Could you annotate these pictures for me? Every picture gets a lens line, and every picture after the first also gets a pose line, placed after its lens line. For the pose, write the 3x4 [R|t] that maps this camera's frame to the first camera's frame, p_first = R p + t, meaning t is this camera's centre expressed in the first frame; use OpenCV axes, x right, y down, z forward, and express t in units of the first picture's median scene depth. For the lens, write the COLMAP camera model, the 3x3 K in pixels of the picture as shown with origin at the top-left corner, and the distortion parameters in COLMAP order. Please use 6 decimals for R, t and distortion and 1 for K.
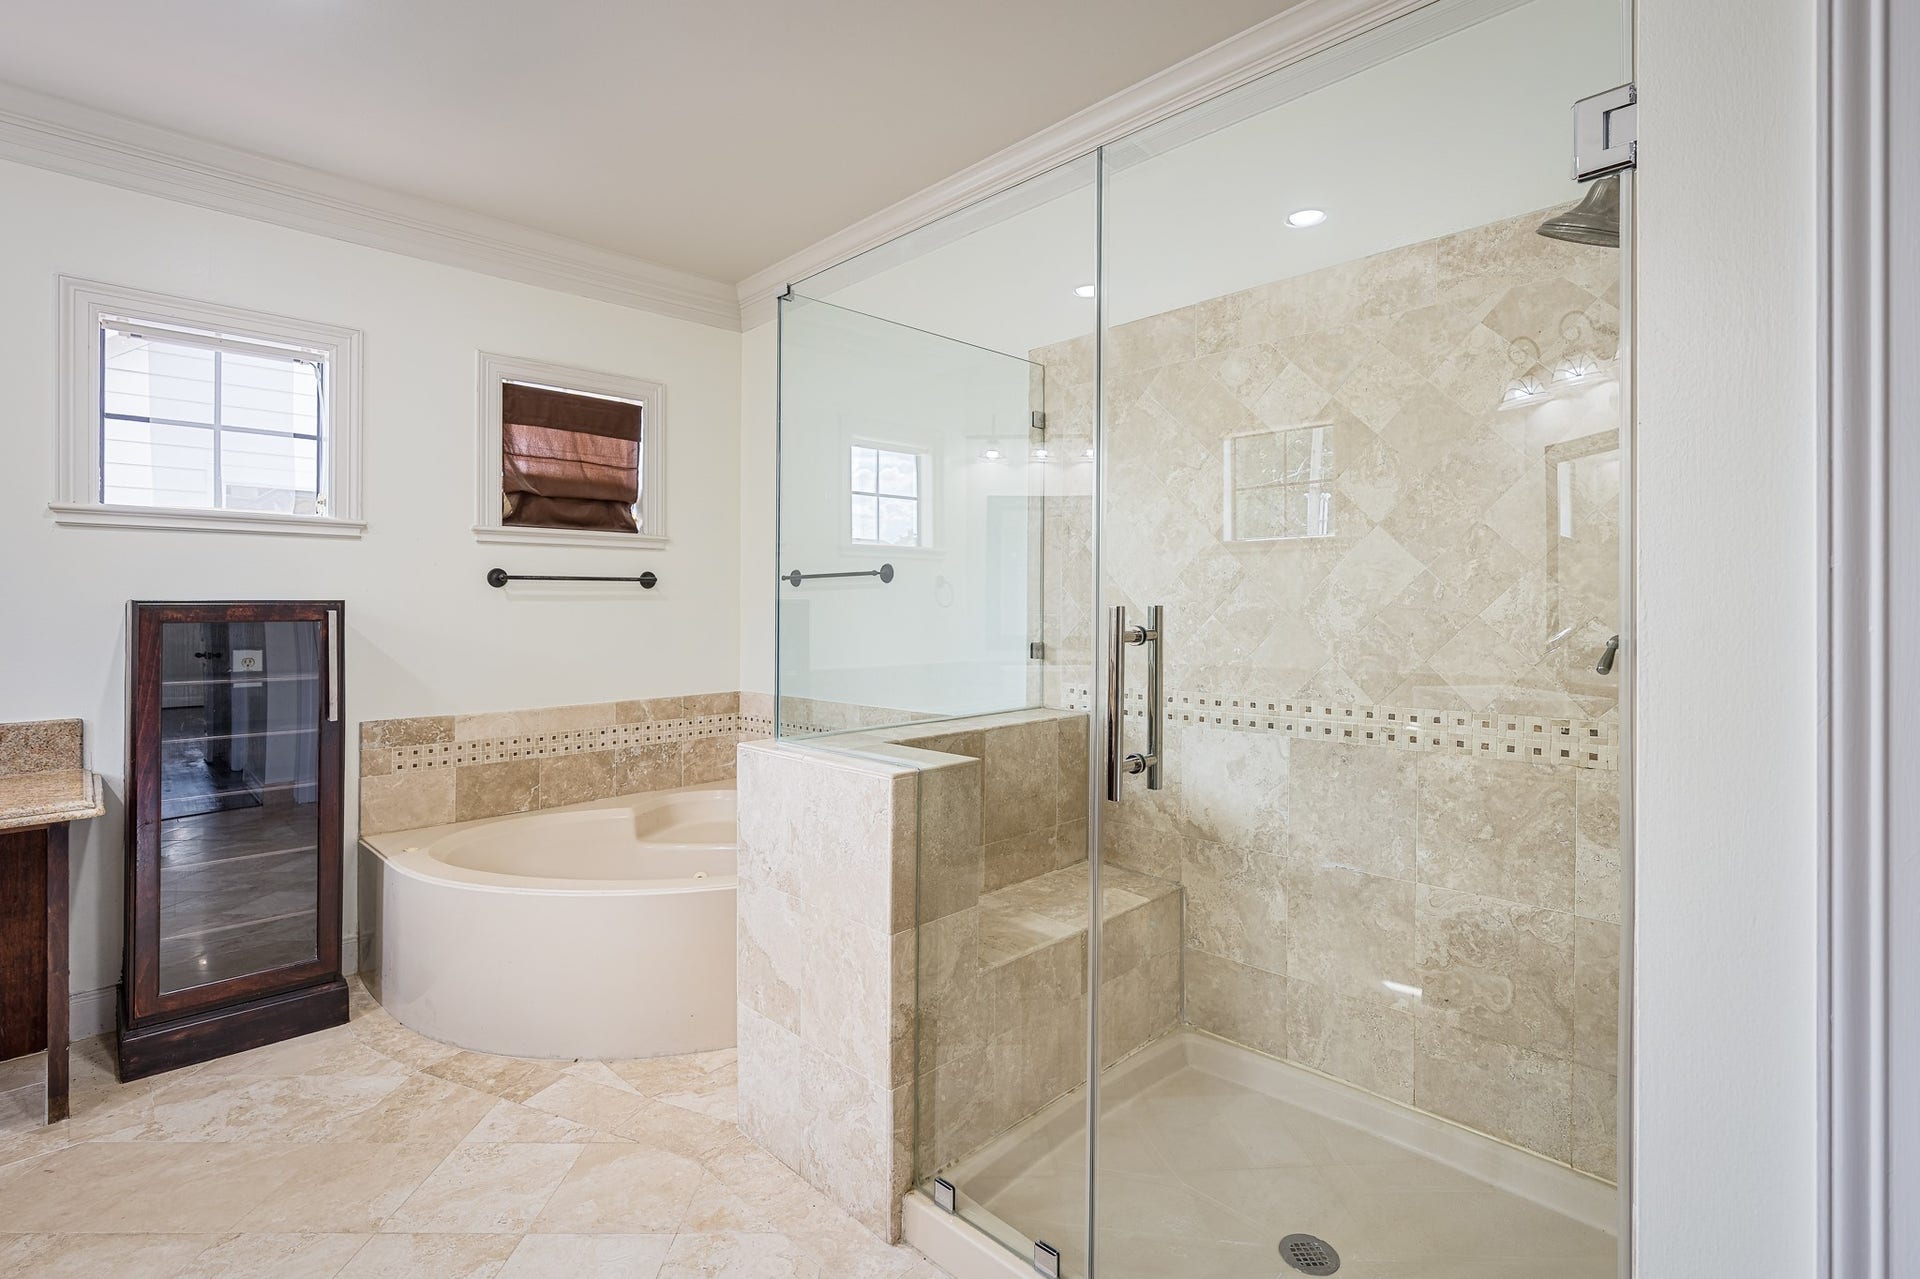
lens RADIAL K [[904.6, 0, 960.5], [0, 904.6, 591.3], [0, 0, 1]] dist [-0.002700, -0.000010]
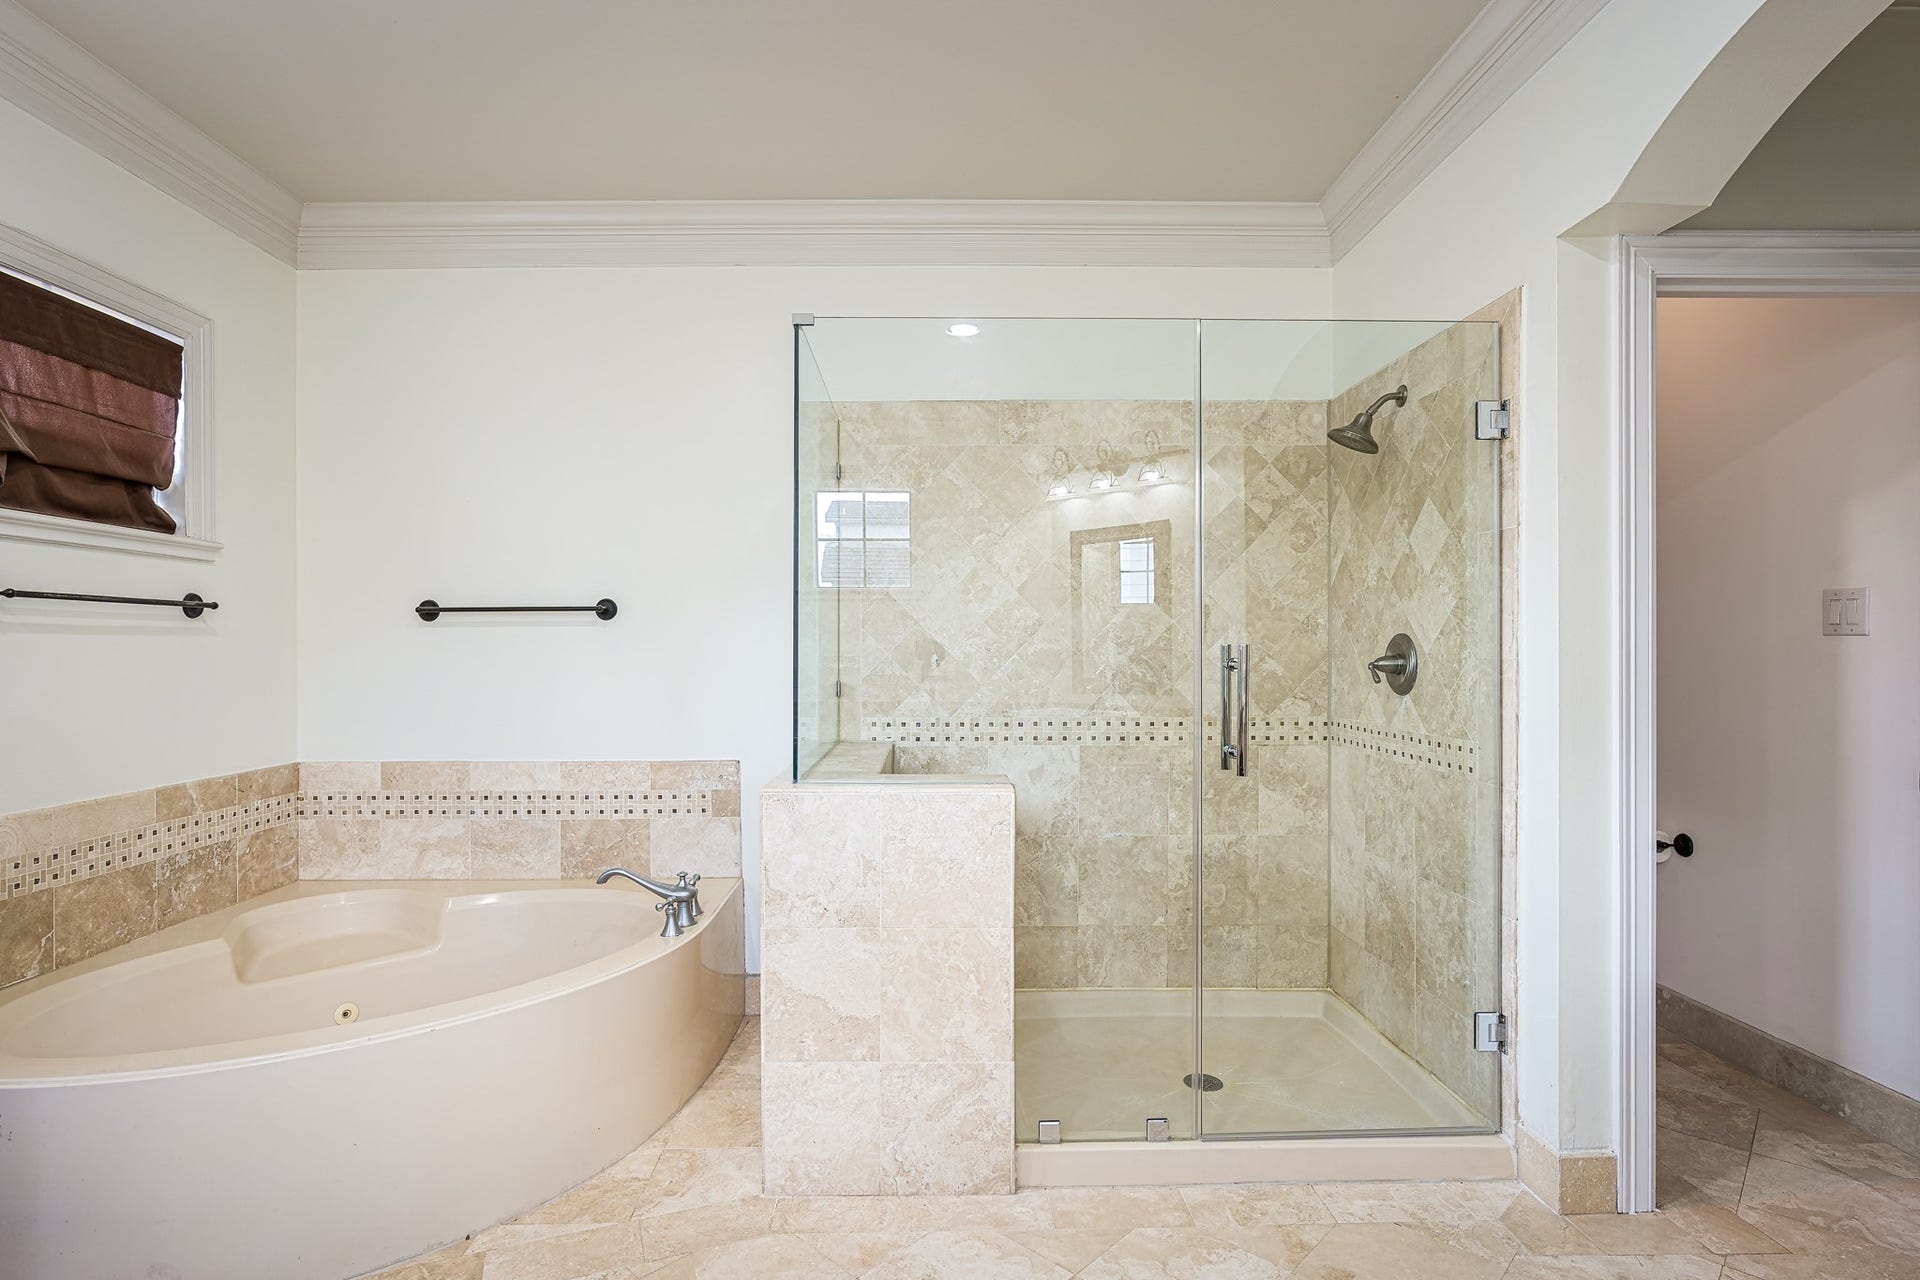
lens RADIAL K [[944.3, 0, 960.0], [0, 944.3, 640.0], [0, 0, 1]] dist [-0.002432, 0.000021]
pose [[0.693365, 0.012369, 0.720481, -0.703454], [-0.014154, 0.999894, -0.003544, 0.012145], [-0.720448, -0.007741, 0.693466, 0.150550]]
